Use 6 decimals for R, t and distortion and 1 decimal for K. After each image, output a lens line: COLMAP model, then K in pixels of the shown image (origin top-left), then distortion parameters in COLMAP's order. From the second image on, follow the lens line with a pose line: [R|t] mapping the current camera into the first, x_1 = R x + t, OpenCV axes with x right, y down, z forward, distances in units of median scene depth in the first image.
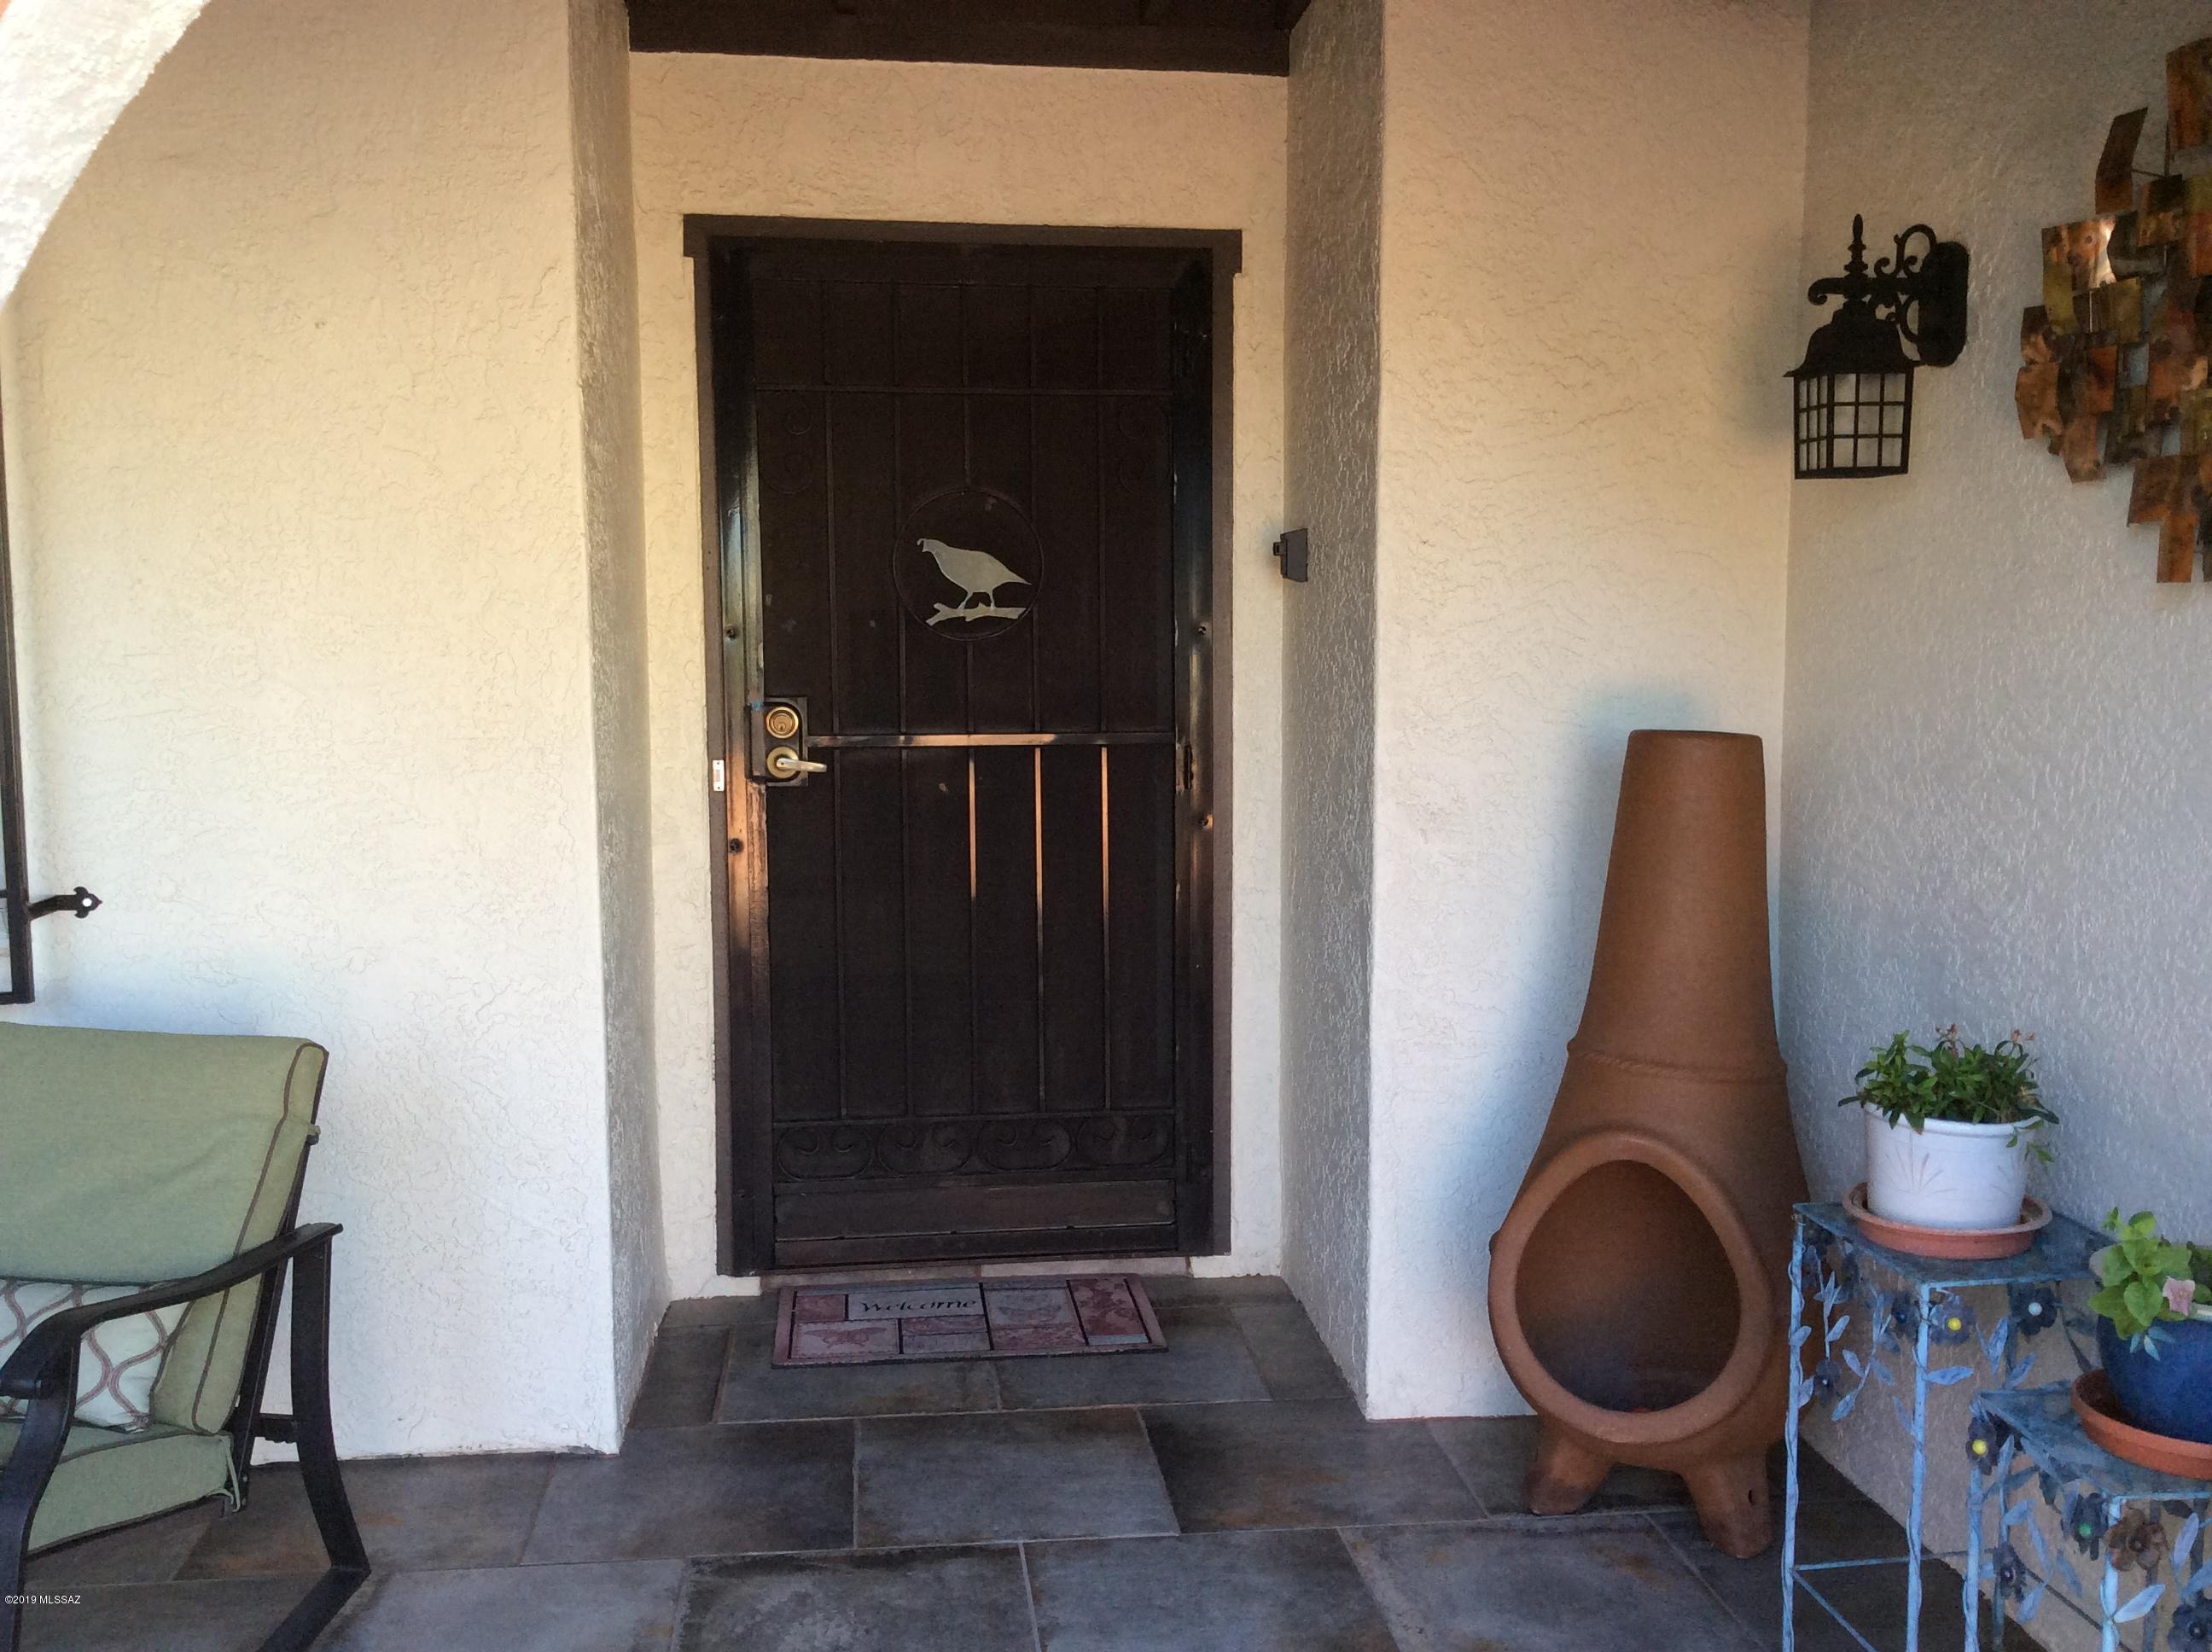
lens RADIAL K [[2015.7, 0, 1106.0], [0, 2015.7, 826.0], [0, 0, 1]] dist [0.090301, -0.233141]
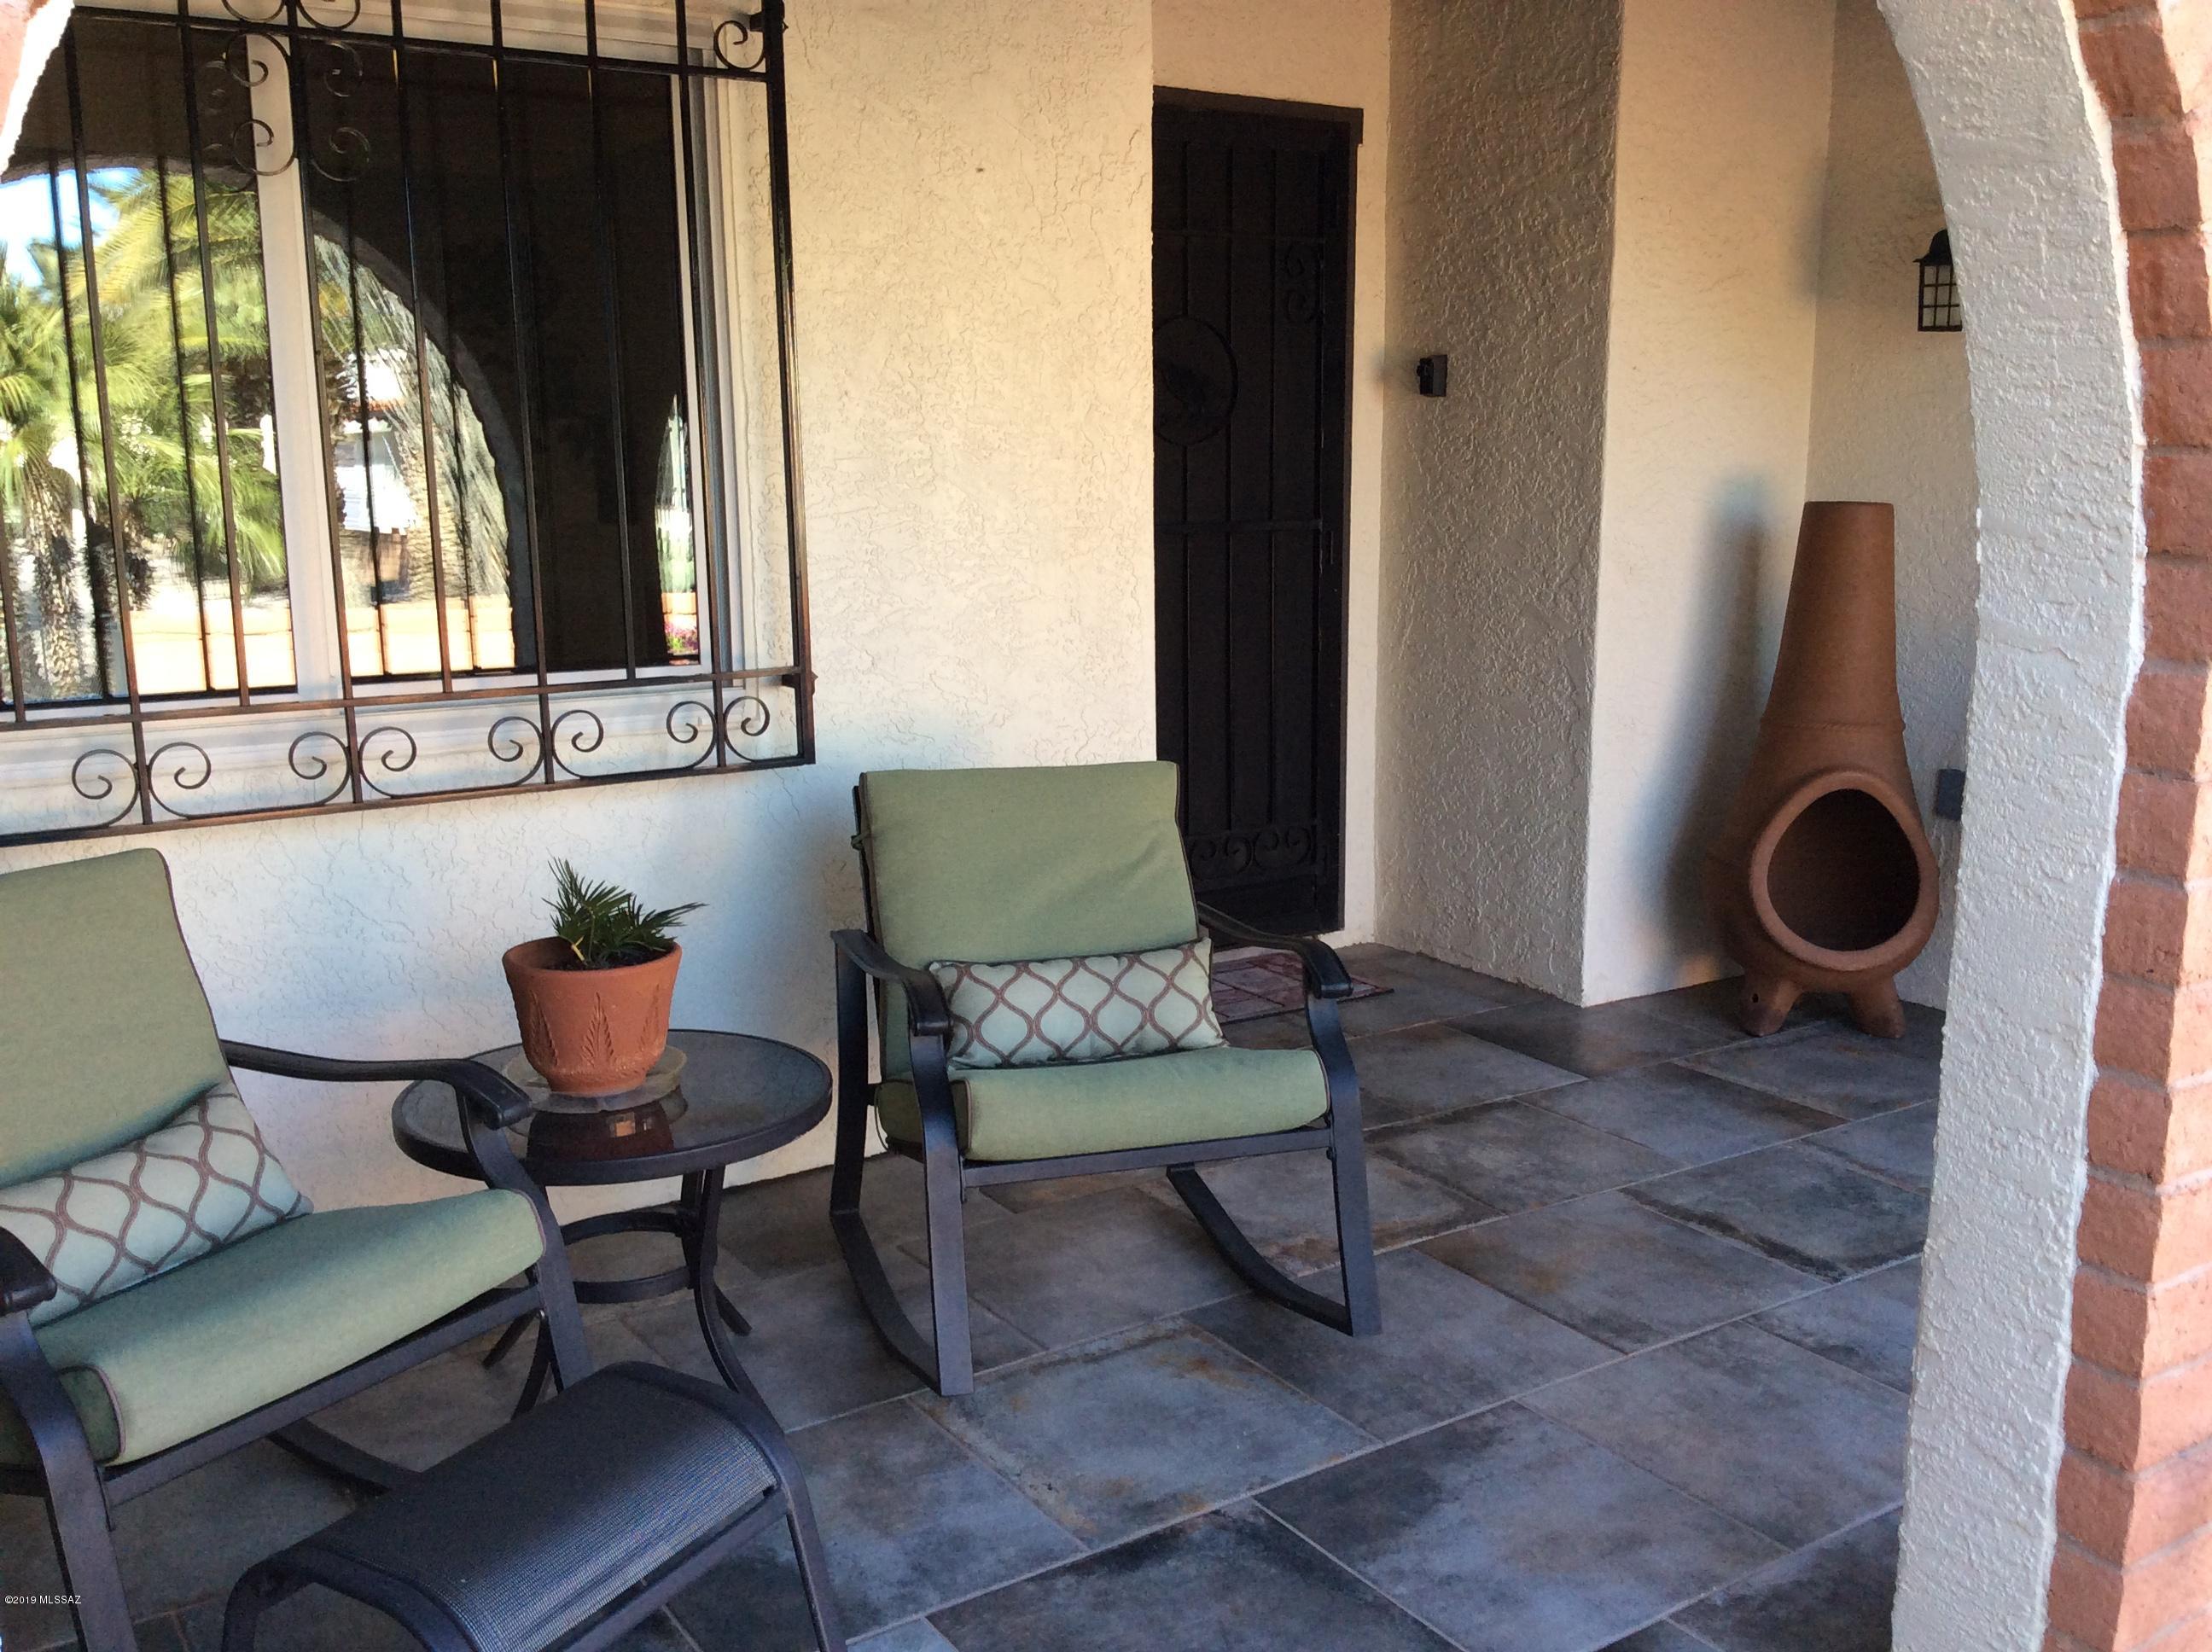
lens RADIAL K [[2052.1, 0, 1106.0], [0, 2052.1, 826.0], [0, 0, 1]] dist [0.126709, -0.248514]
pose [[0.888789, -0.085888, 0.450198, -0.883111], [0.046155, 0.994064, 0.098526, 0.014198], [-0.455987, -0.066790, 0.887477, -0.116605]]
